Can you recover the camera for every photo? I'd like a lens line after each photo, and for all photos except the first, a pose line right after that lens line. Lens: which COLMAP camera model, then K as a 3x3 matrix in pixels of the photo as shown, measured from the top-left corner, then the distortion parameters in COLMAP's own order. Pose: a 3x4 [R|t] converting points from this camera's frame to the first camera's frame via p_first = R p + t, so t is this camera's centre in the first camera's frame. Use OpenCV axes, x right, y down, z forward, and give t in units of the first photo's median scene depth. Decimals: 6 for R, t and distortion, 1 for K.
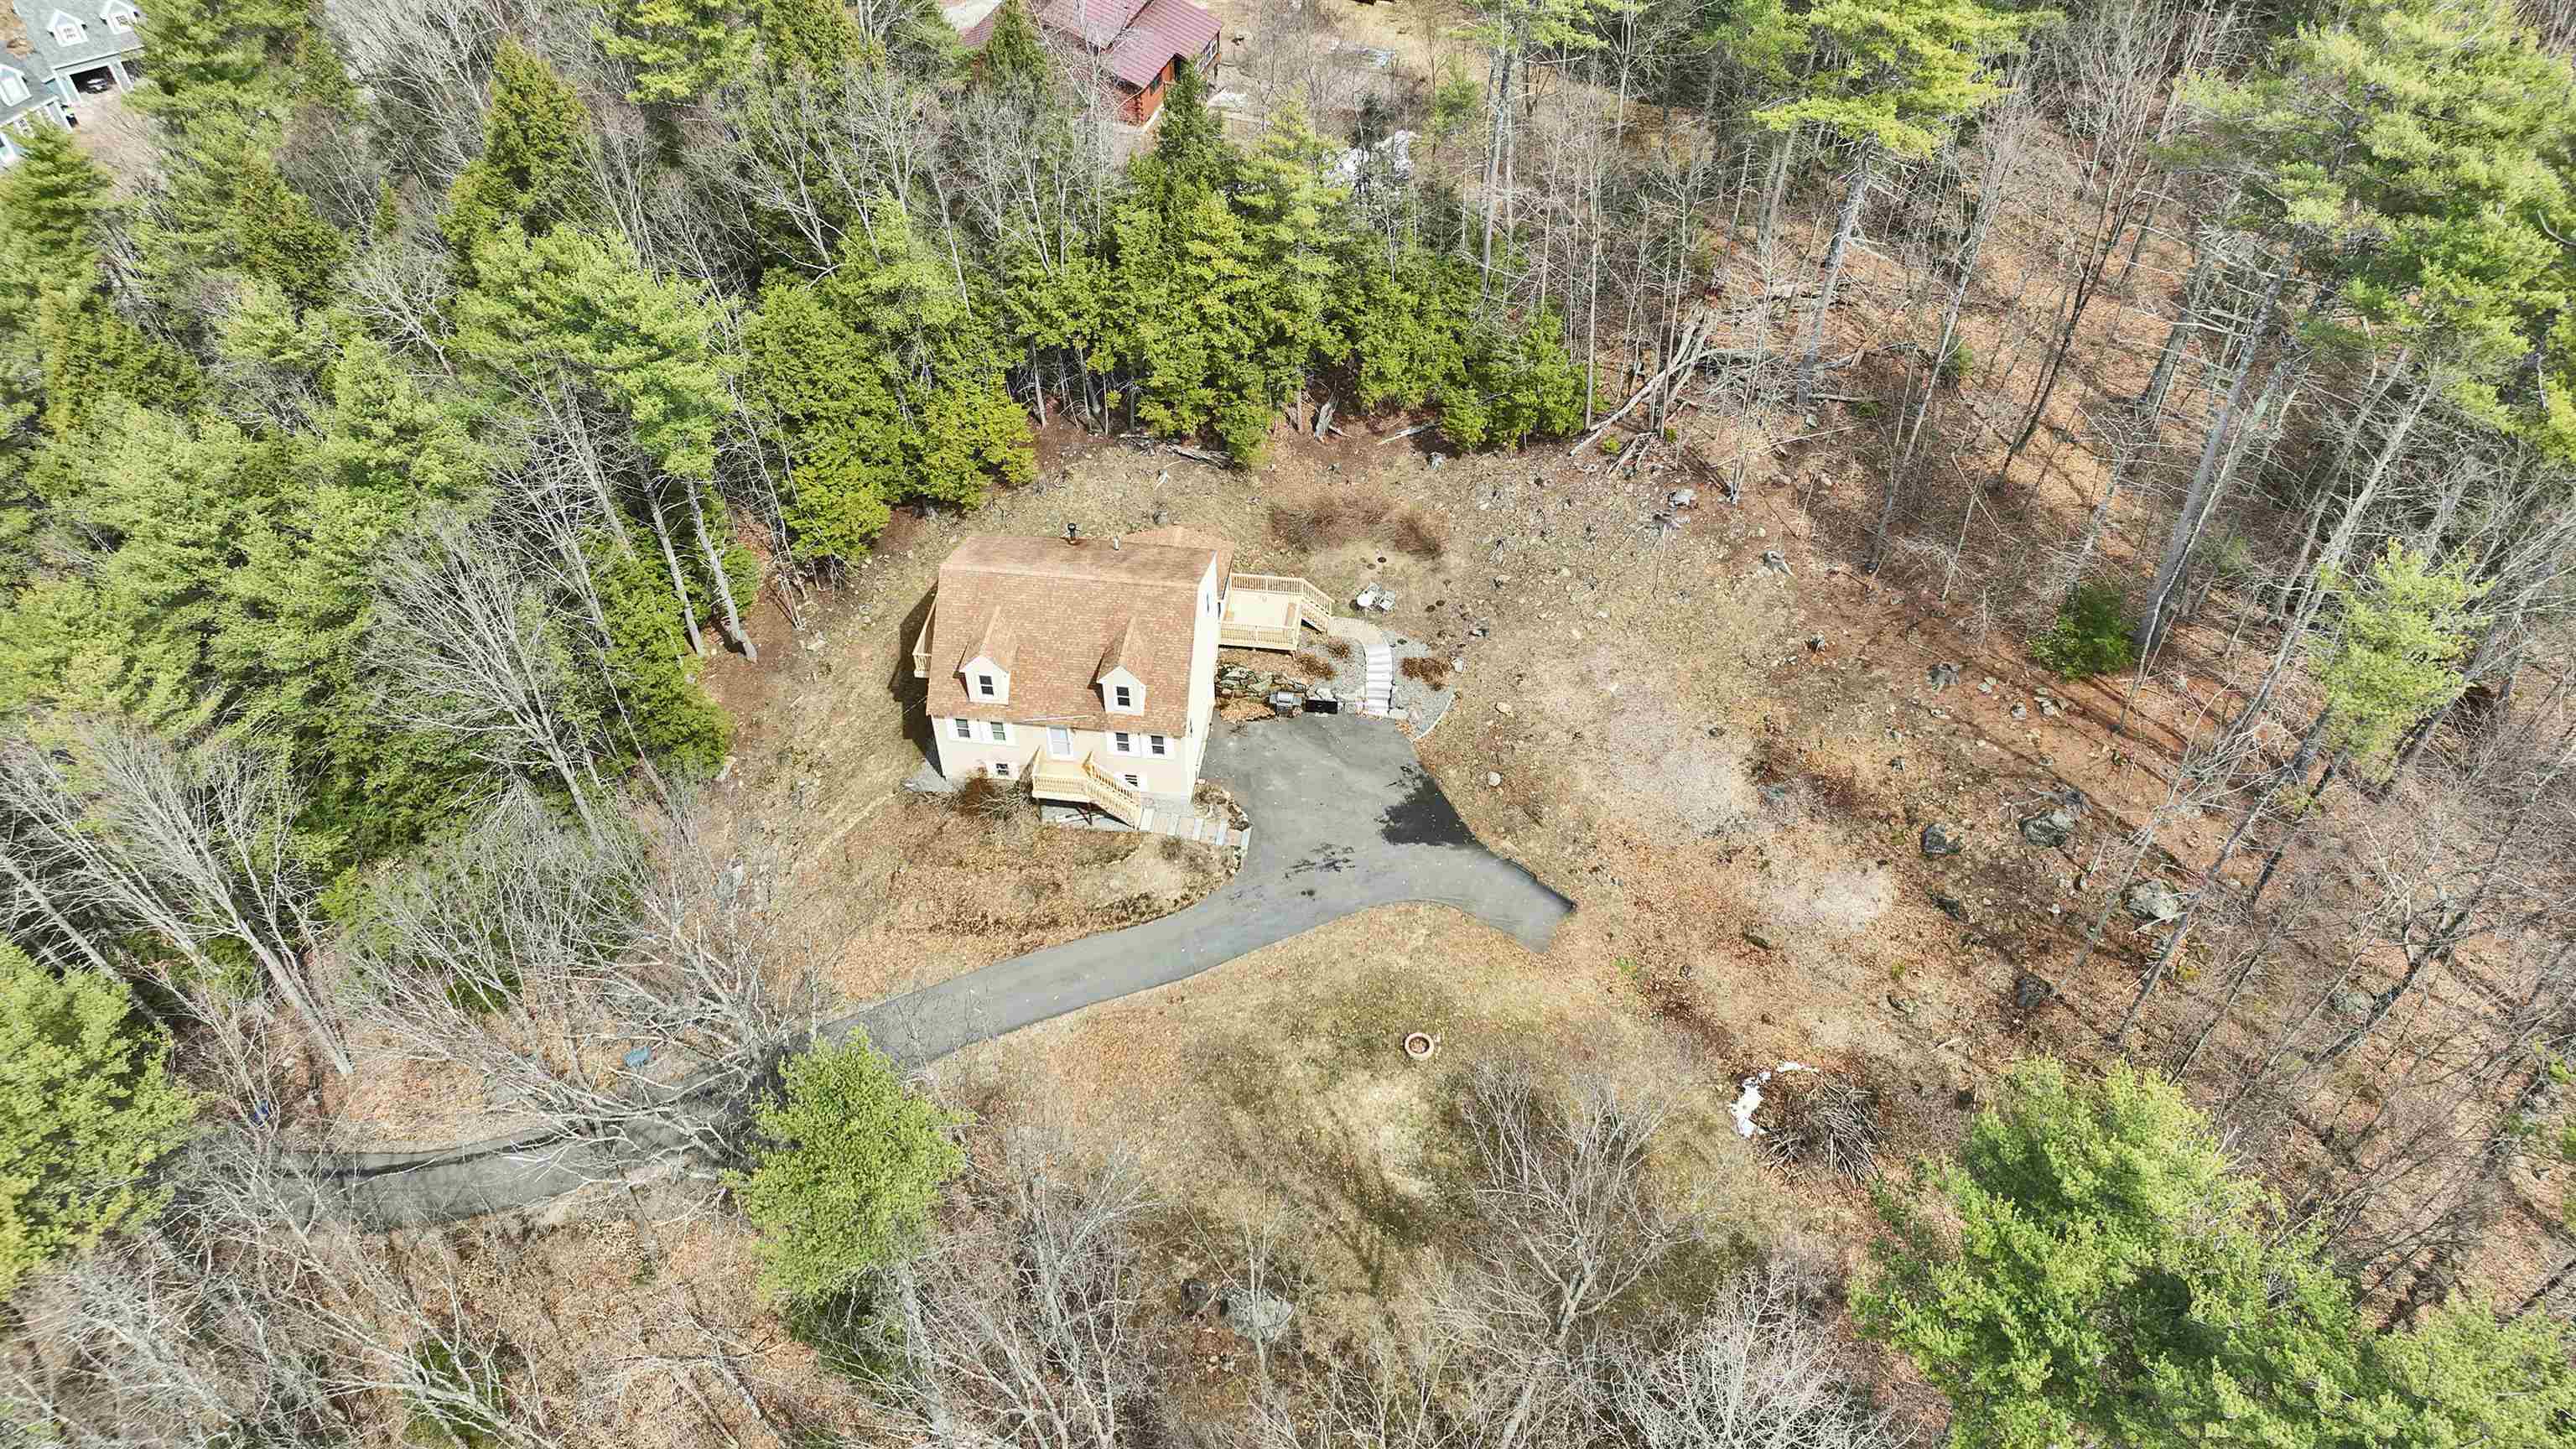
lens RADIAL K [[1815.1, 0, 1293.6], [0, 1815.1, 716.3], [0, 0, 1]] dist [-0.003291, 0.021566]
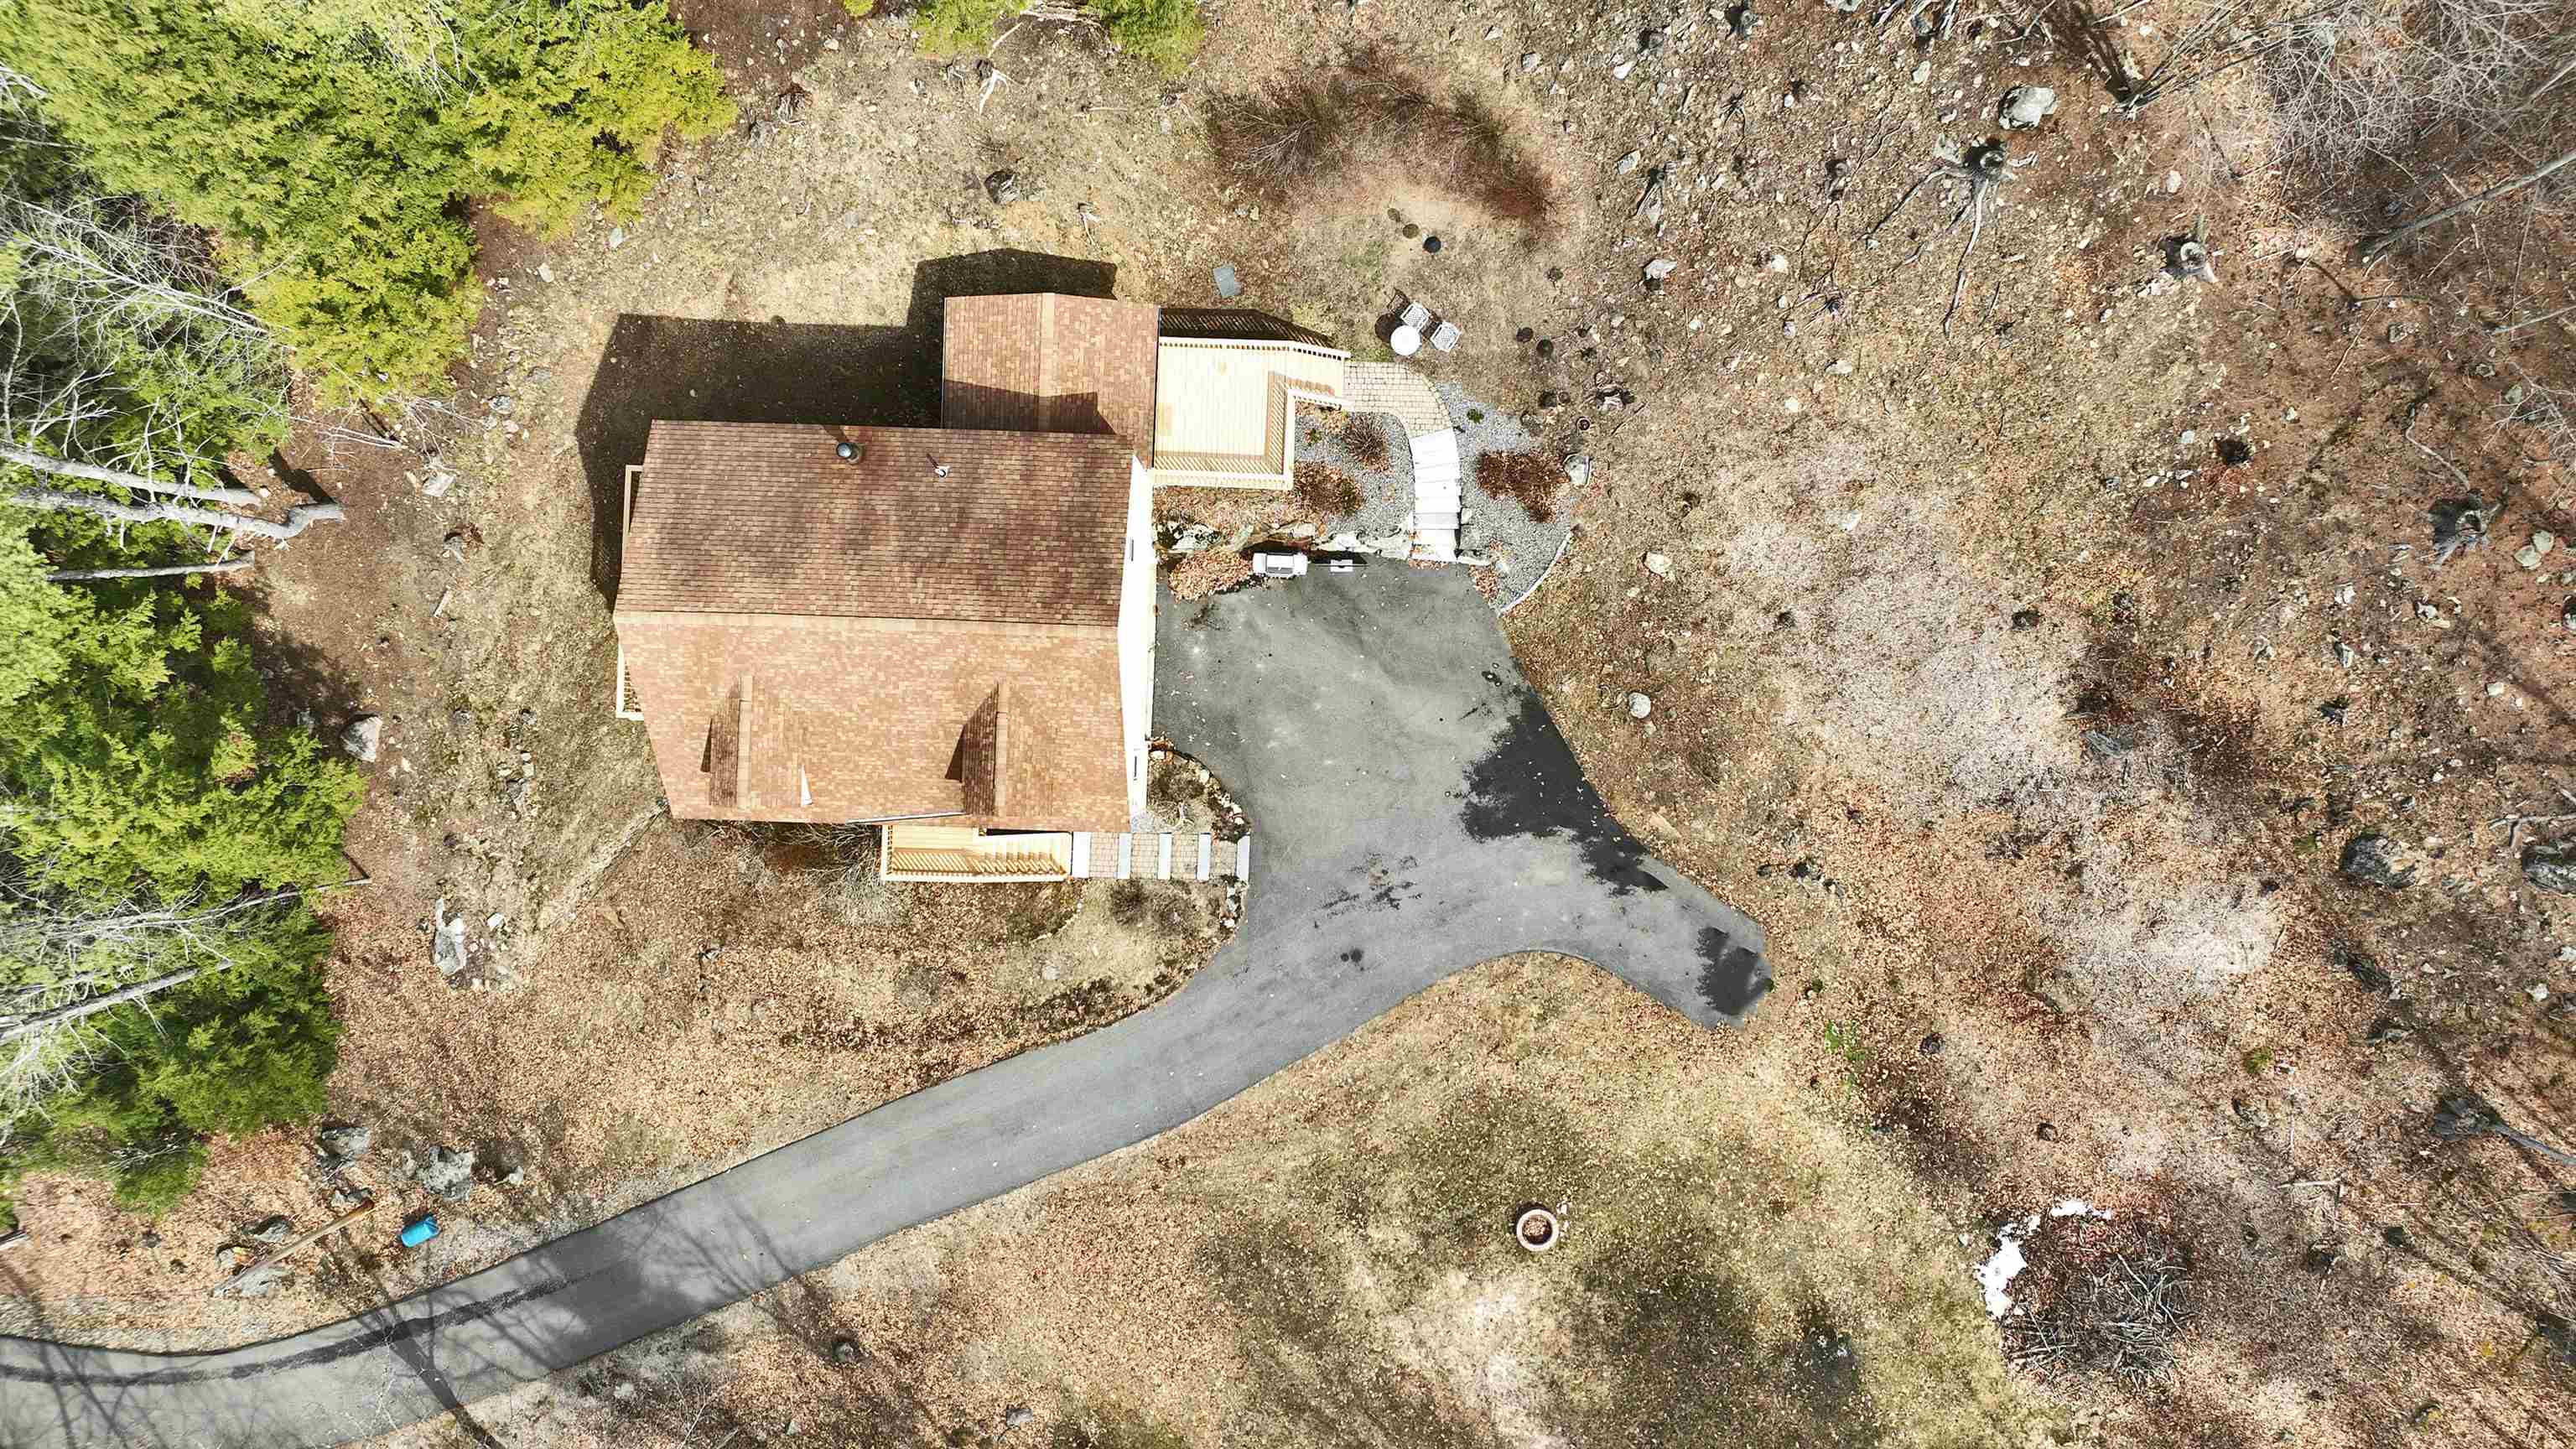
lens RADIAL K [[1815.1, 0, 1293.6], [0, 1815.1, 716.3], [0, 0, 1]] dist [-0.003291, 0.021566]
pose [[0.995968, -0.089405, -0.007393, -0.000280], [0.069220, 0.713445, 0.697284, -0.400810], [-0.057067, -0.694985, 0.716756, 0.584597]]
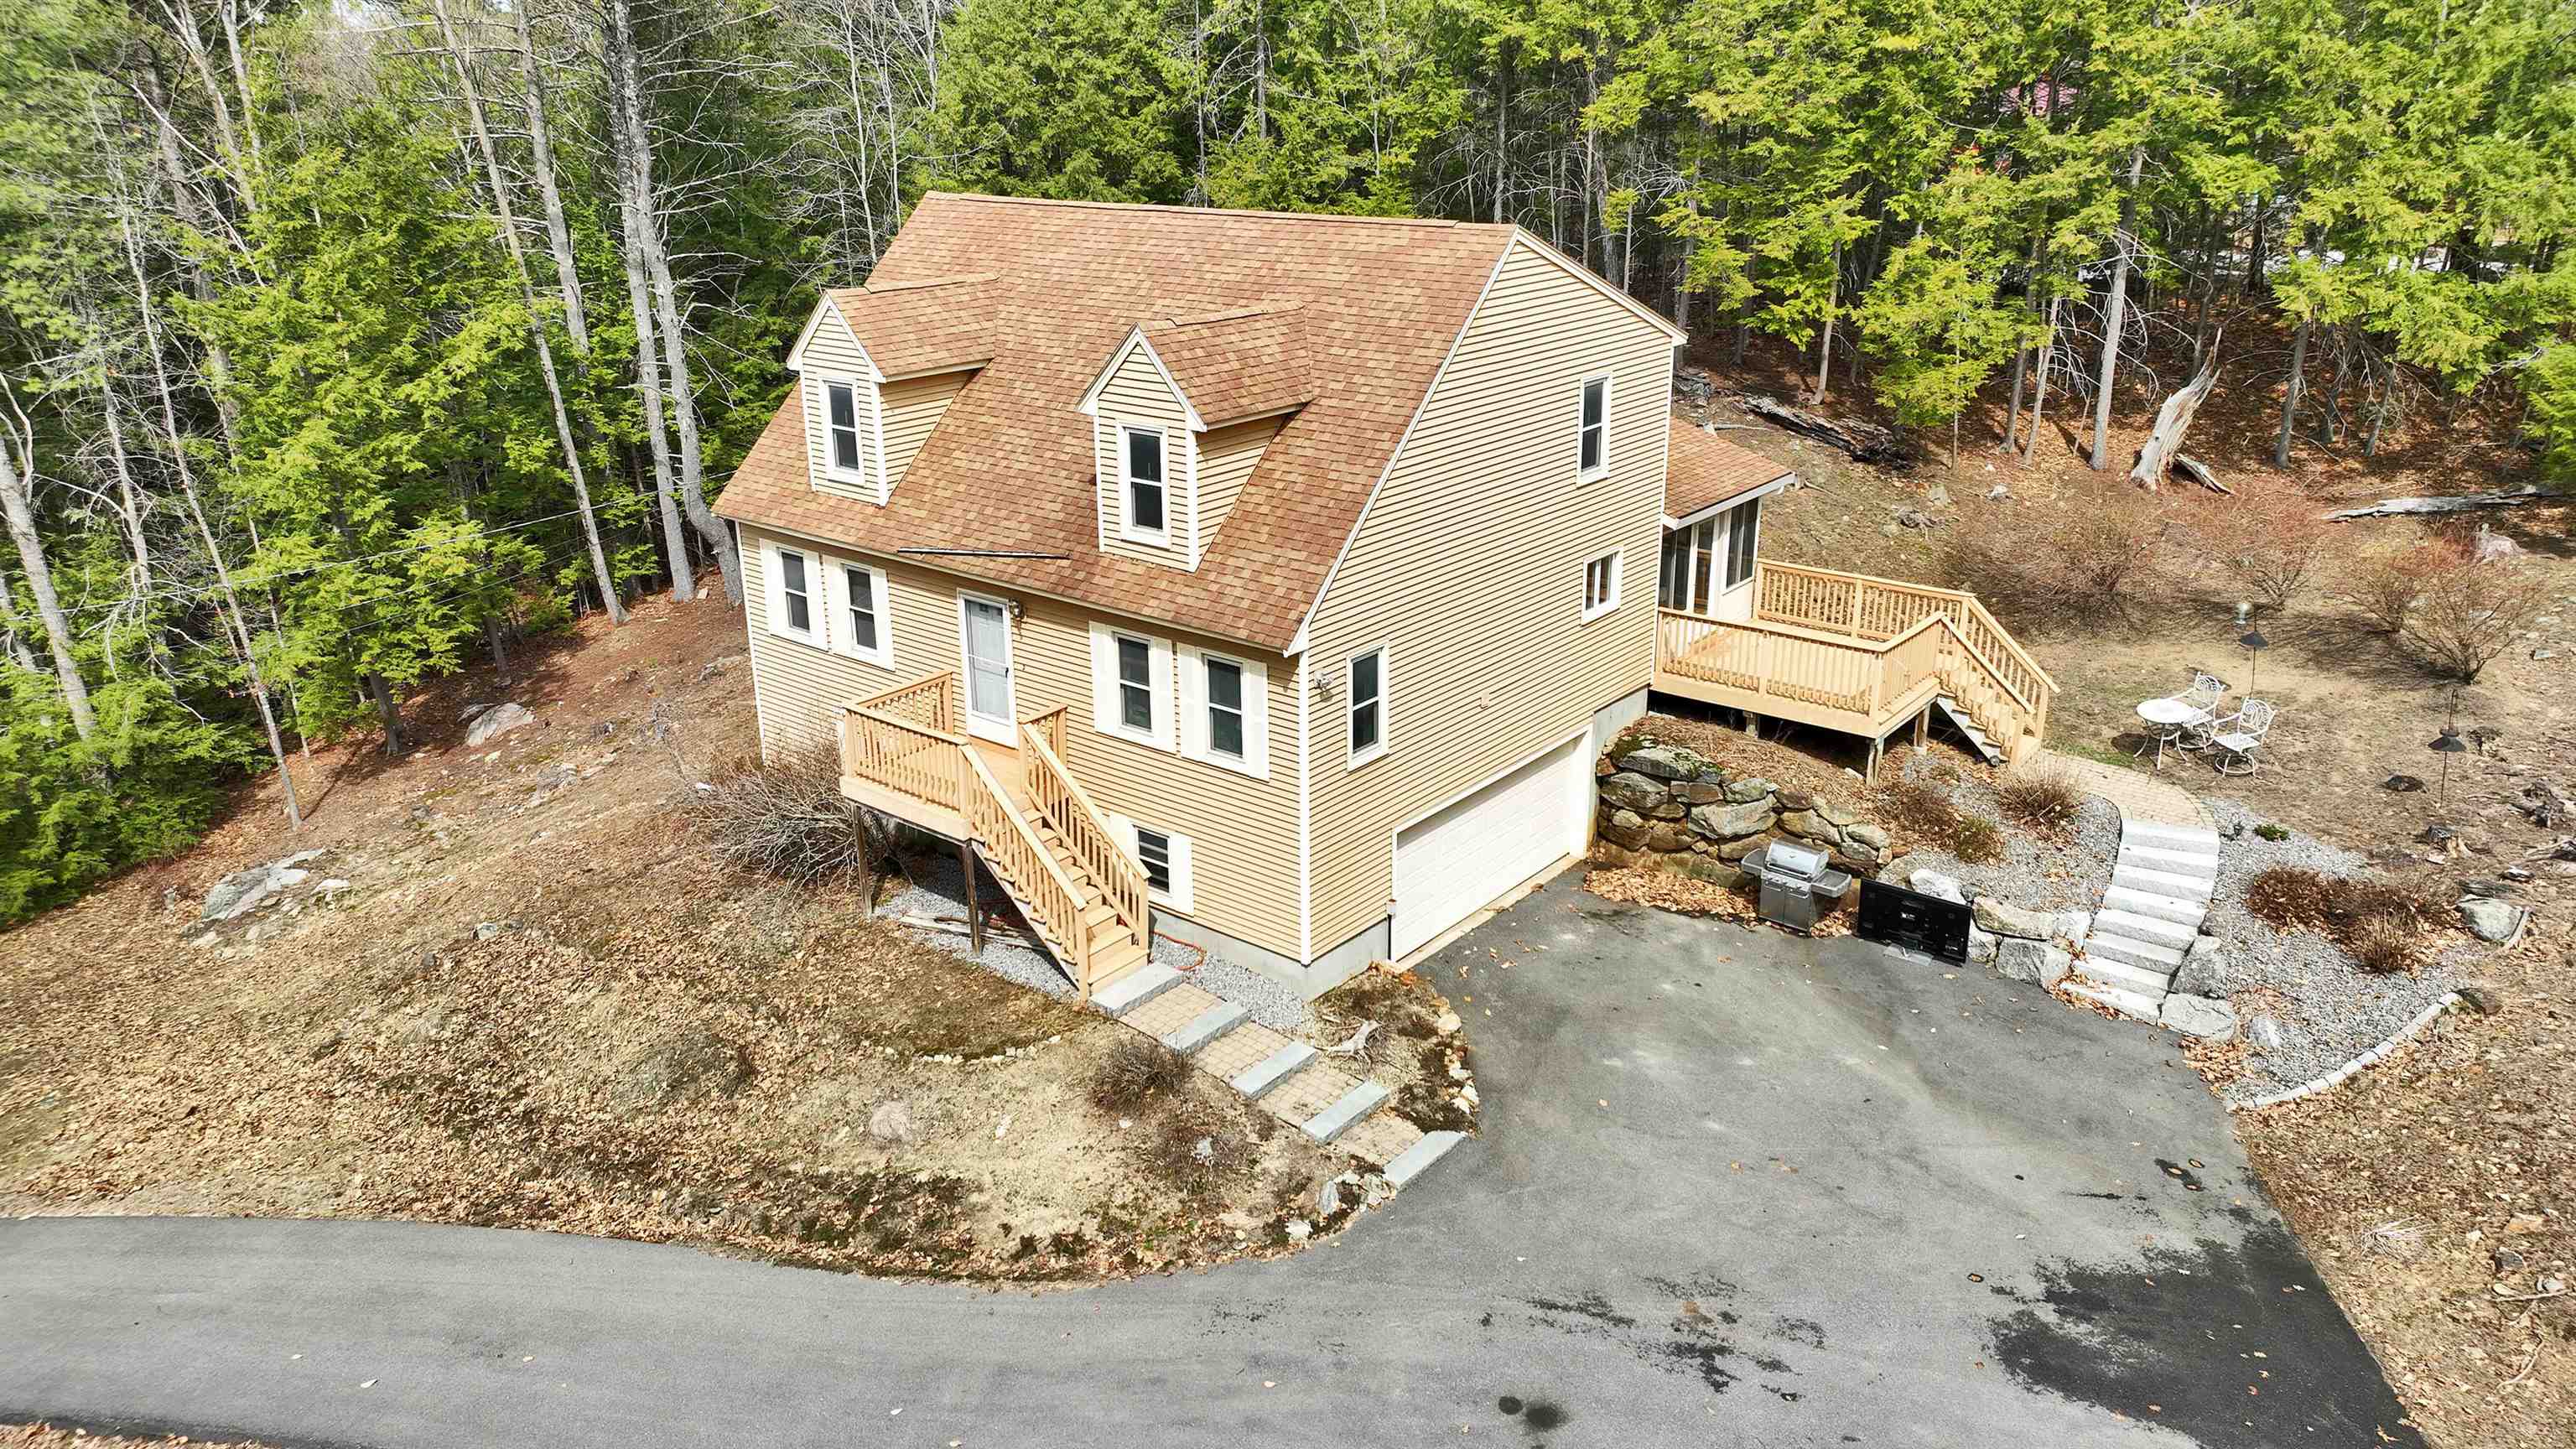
lens RADIAL K [[1811.4, 0, 1294.2], [0, 1811.4, 719.8], [0, 0, 1]] dist [0.007502, -0.003132]
pose [[0.848162, 0.176762, -0.499375, 0.074863], [-0.370610, 0.871571, -0.320955, 0.102409], [0.378509, 0.457295, 0.804744, 0.758748]]
